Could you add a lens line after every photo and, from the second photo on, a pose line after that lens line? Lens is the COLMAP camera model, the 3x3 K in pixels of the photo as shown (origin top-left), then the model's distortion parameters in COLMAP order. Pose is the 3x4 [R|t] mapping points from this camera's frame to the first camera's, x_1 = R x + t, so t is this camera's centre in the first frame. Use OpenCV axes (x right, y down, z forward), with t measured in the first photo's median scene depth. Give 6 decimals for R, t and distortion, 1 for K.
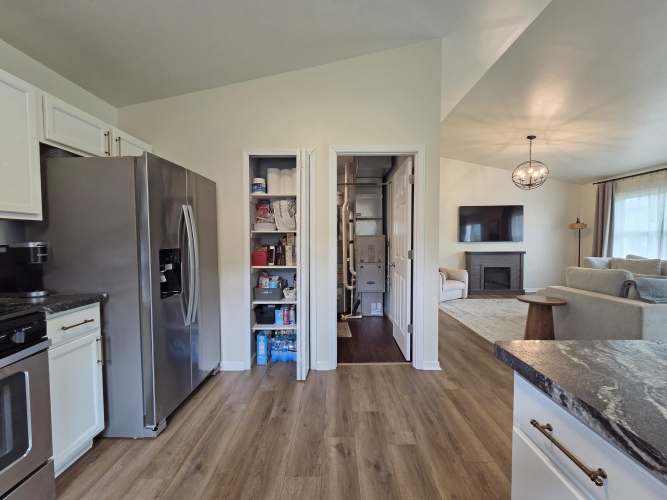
lens RADIAL K [[278.7, 0, 333.5], [0, 278.7, 250.0], [0, 0, 1]] dist [-0.000590, 0.000000]
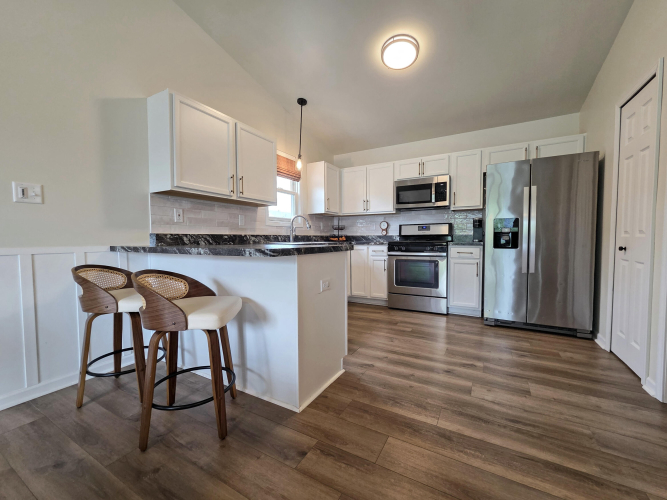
lens RADIAL K [[276.4, 0, 333.5], [0, 276.4, 250.0], [0, 0, 1]] dist [-0.001068, -0.000076]
pose [[-0.489108, 0.043454, -0.871140, 1.187415], [-0.025472, 0.997621, 0.064064, 0.094413], [0.871851, 0.053524, -0.486837, 0.864952]]
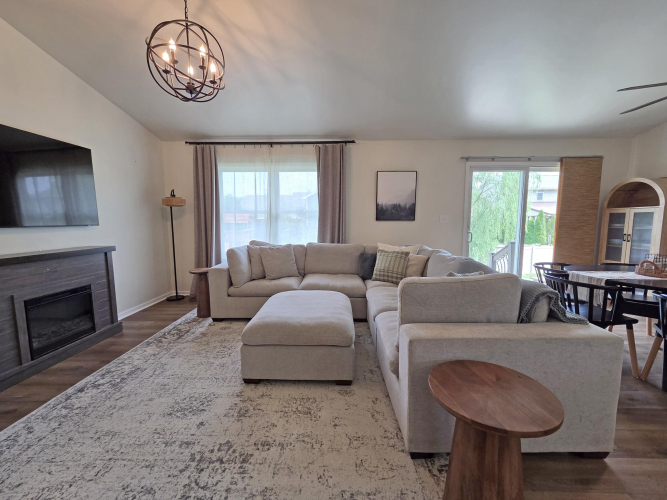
lens RADIAL K [[276.4, 0, 333.5], [0, 276.4, 250.0], [0, 0, 1]] dist [-0.001068, -0.000076]
pose [[0.011110, -0.095867, 0.995332, 0.640754], [0.041859, 0.994566, 0.095326, -0.056396], [-0.999062, 0.040604, 0.015063, 1.885486]]
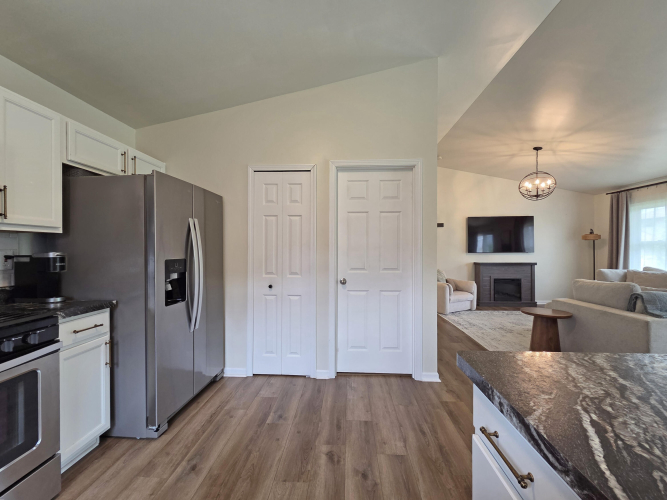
lens RADIAL K [[276.4, 0, 333.5], [0, 276.4, 250.0], [0, 0, 1]] dist [-0.001068, -0.000076]
pose [[0.998720, 0.003666, -0.050454, 0.069614], [-0.005441, 0.999369, -0.035093, -0.004885], [0.050293, 0.035323, 0.998110, -0.029457]]
